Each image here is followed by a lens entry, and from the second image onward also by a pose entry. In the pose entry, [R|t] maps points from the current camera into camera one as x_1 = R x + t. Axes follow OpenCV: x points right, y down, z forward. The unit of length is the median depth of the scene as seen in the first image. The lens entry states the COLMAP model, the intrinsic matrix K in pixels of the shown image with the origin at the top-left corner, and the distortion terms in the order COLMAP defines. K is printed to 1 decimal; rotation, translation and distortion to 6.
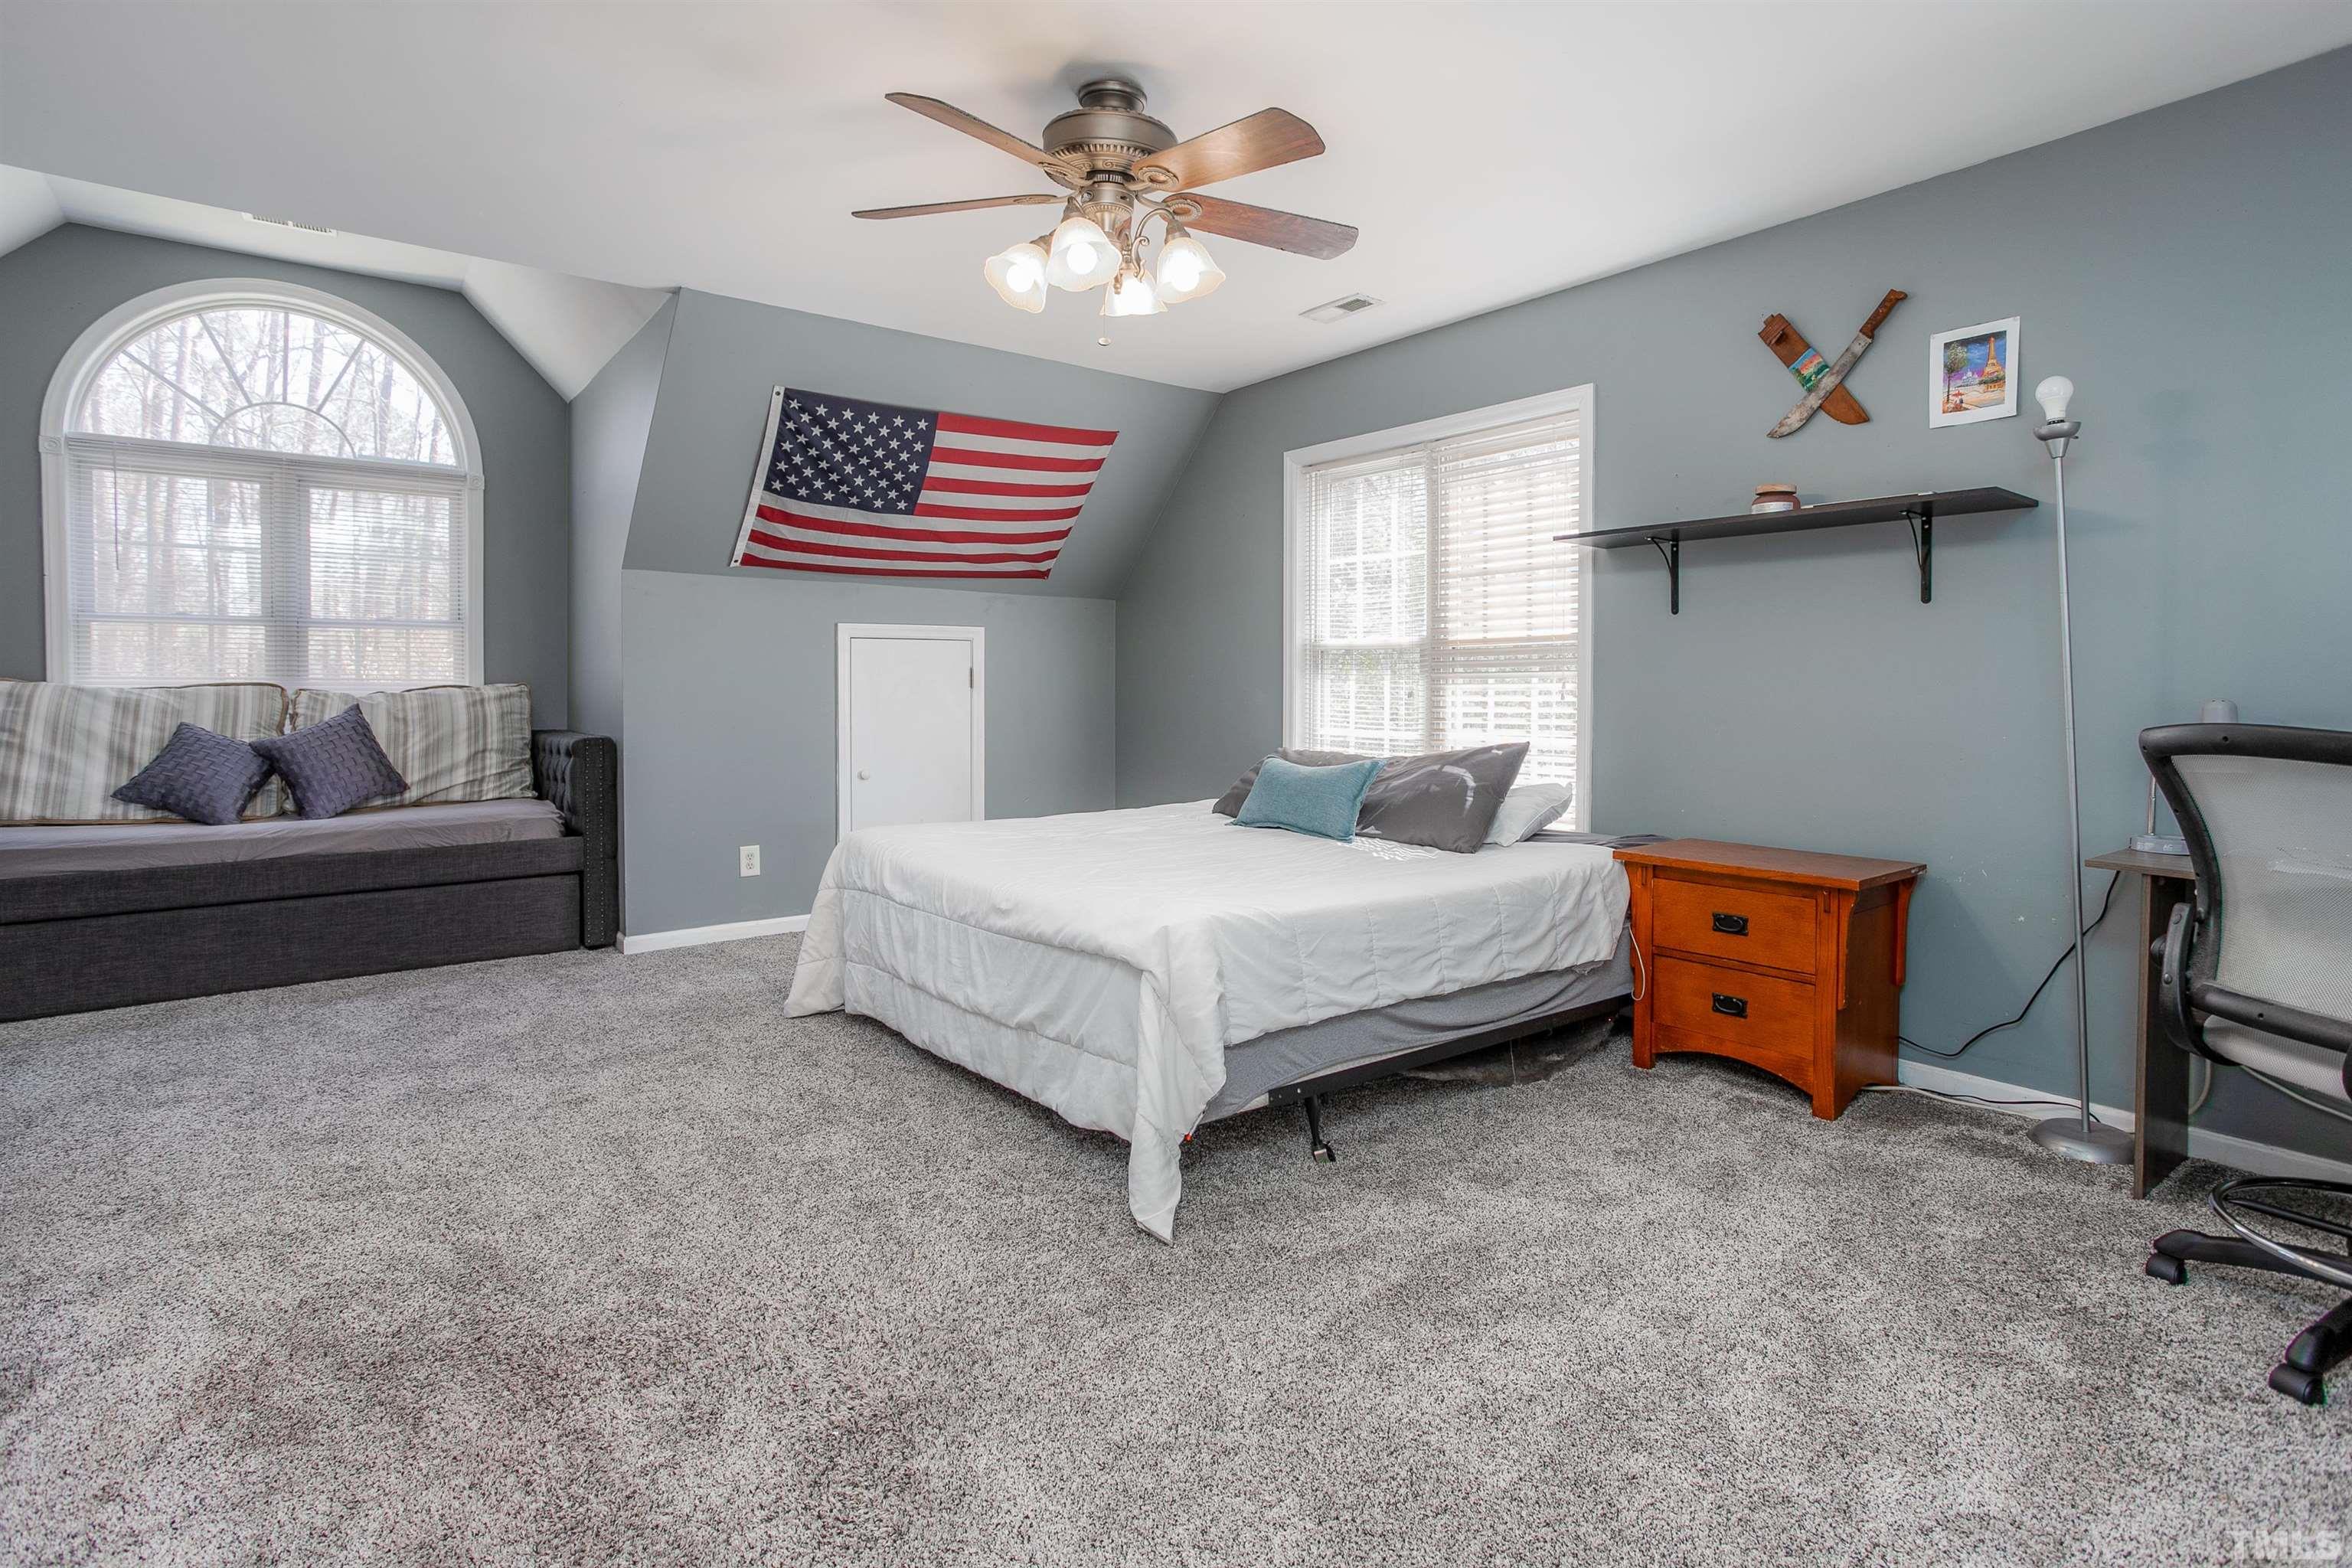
lens RADIAL K [[1130.2, 0, 1162.1], [0, 1130.2, 783.2], [0, 0, 1]] dist [-0.050642, 0.028150]
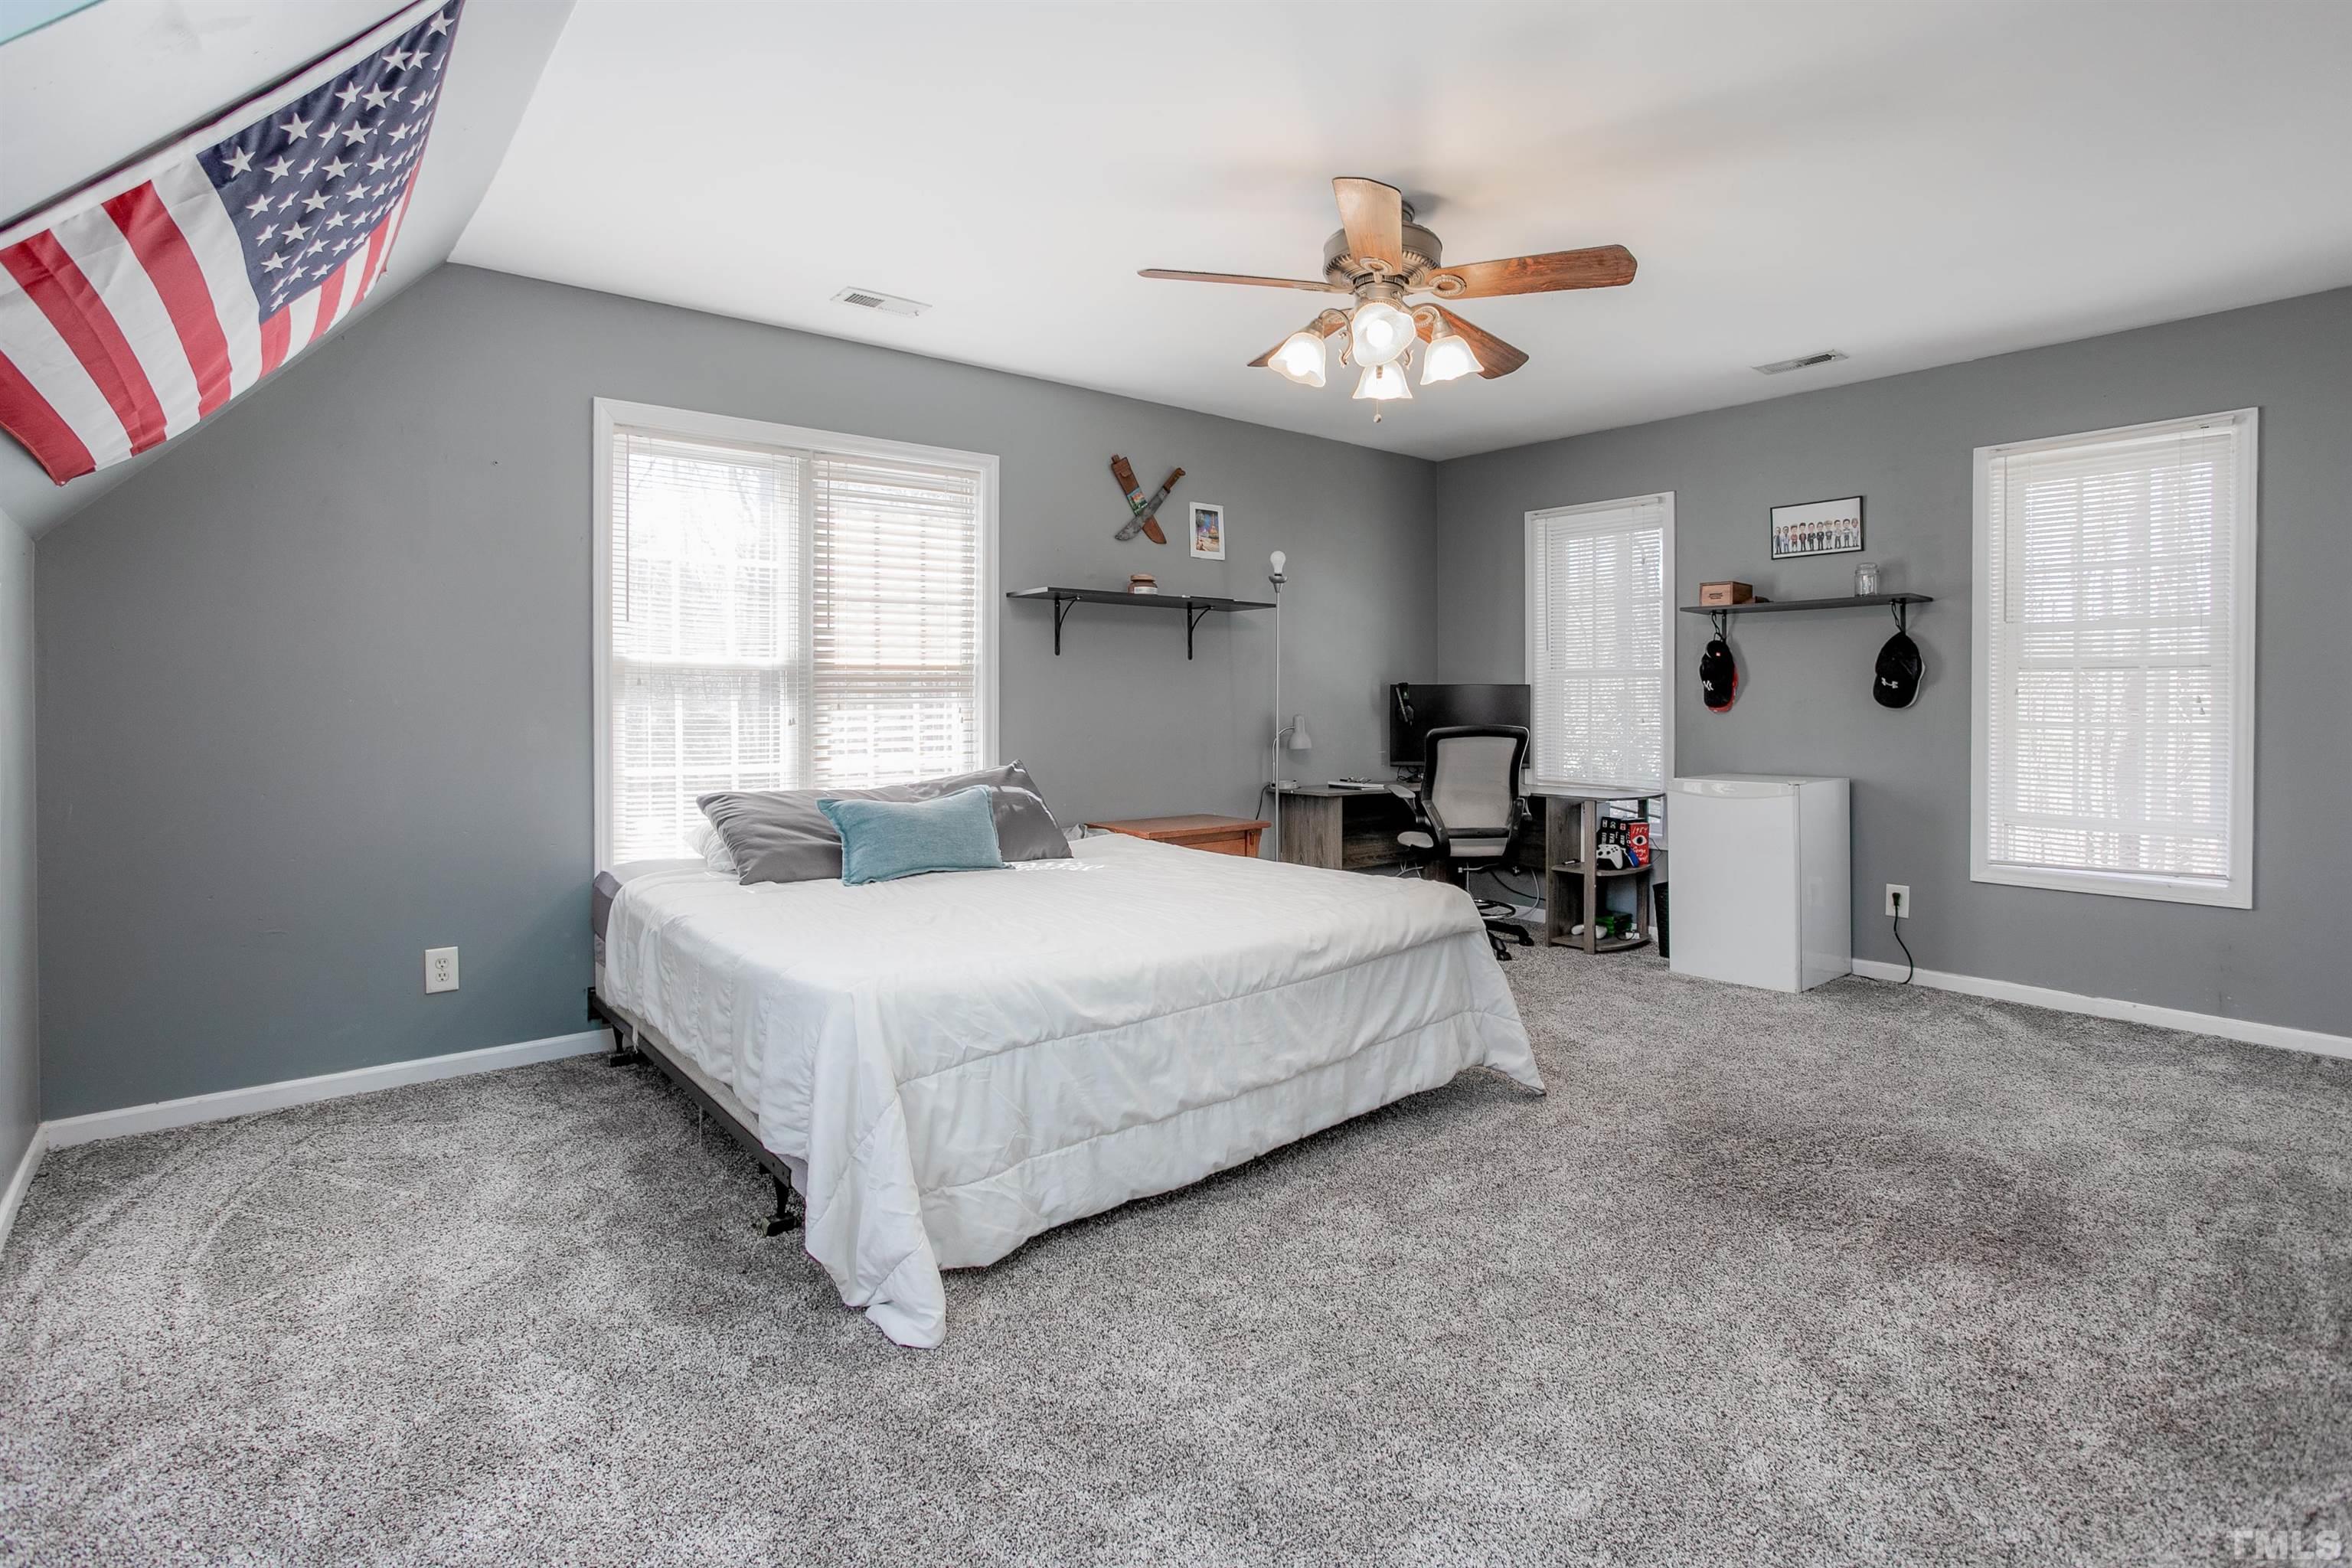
lens RADIAL K [[1130.2, 0, 1162.1], [0, 1130.2, 783.2], [0, 0, 1]] dist [-0.050642, 0.028150]
pose [[-0.011558, -0.075054, 0.997112, -0.977476], [0.082644, 0.993696, 0.075755, -0.102861], [-0.996512, 0.083281, -0.005283, 1.006866]]
